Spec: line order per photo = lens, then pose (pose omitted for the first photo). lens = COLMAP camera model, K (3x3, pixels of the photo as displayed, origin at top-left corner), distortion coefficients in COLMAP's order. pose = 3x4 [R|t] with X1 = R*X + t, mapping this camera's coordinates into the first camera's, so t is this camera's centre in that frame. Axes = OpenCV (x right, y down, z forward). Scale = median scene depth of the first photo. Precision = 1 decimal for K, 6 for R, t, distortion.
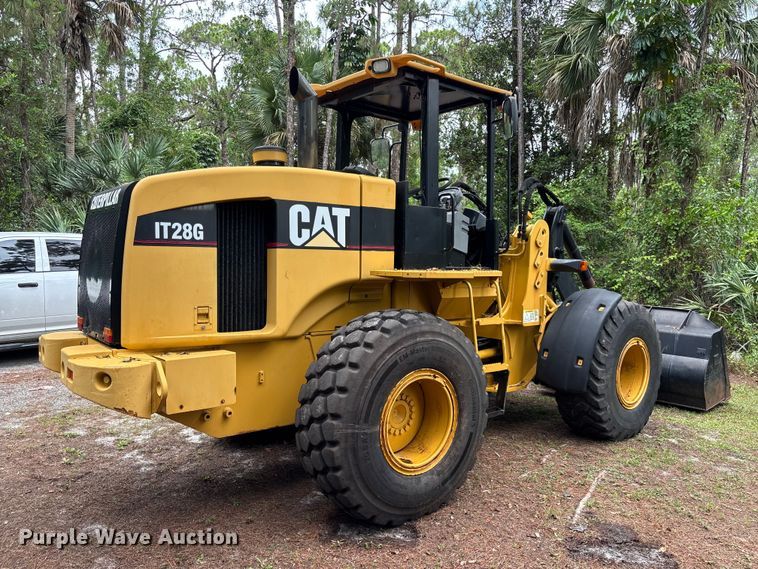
lens RADIAL K [[555.5, 0, 379.0], [0, 555.5, 284.5], [0, 0, 1]] dist [0.062206, -0.084847]
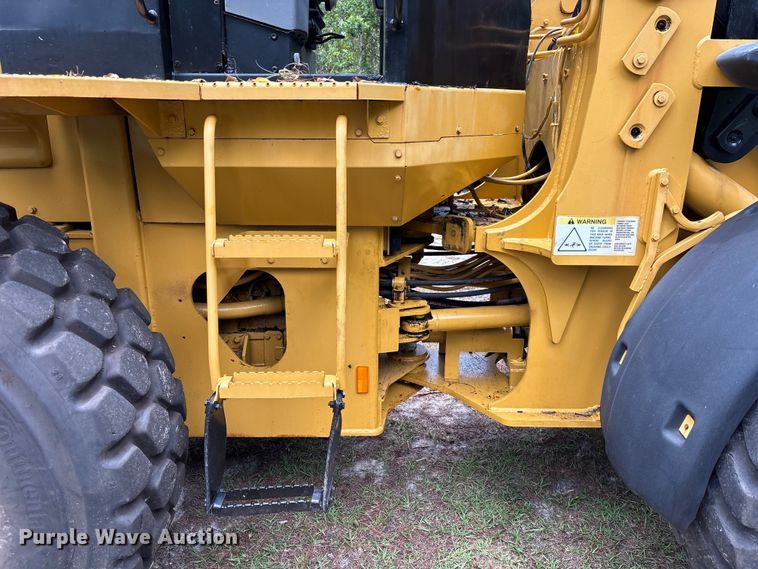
lens RADIAL K [[555.5, 0, 379.0], [0, 555.5, 284.5], [0, 0, 1]] dist [0.062206, -0.084847]
pose [[0.774483, 0.161266, -0.611694, 0.540928], [-0.019126, 0.972487, 0.232170, 0.015924], [0.632306, -0.168112, 0.756259, 0.962423]]
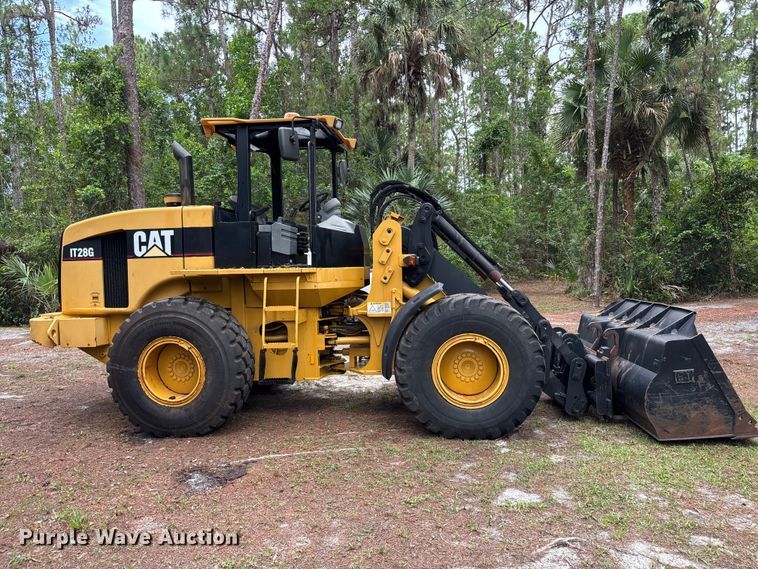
lens RADIAL K [[577.5, 0, 390.2], [0, 577.5, 282.1], [0, 0, 1]] dist [0.032459, -0.010114]
pose [[0.698240, -0.009326, -0.715803, 1.574617], [0.005156, 0.999955, -0.007998, 0.022298], [0.715846, 0.001893, 0.698256, 0.335062]]
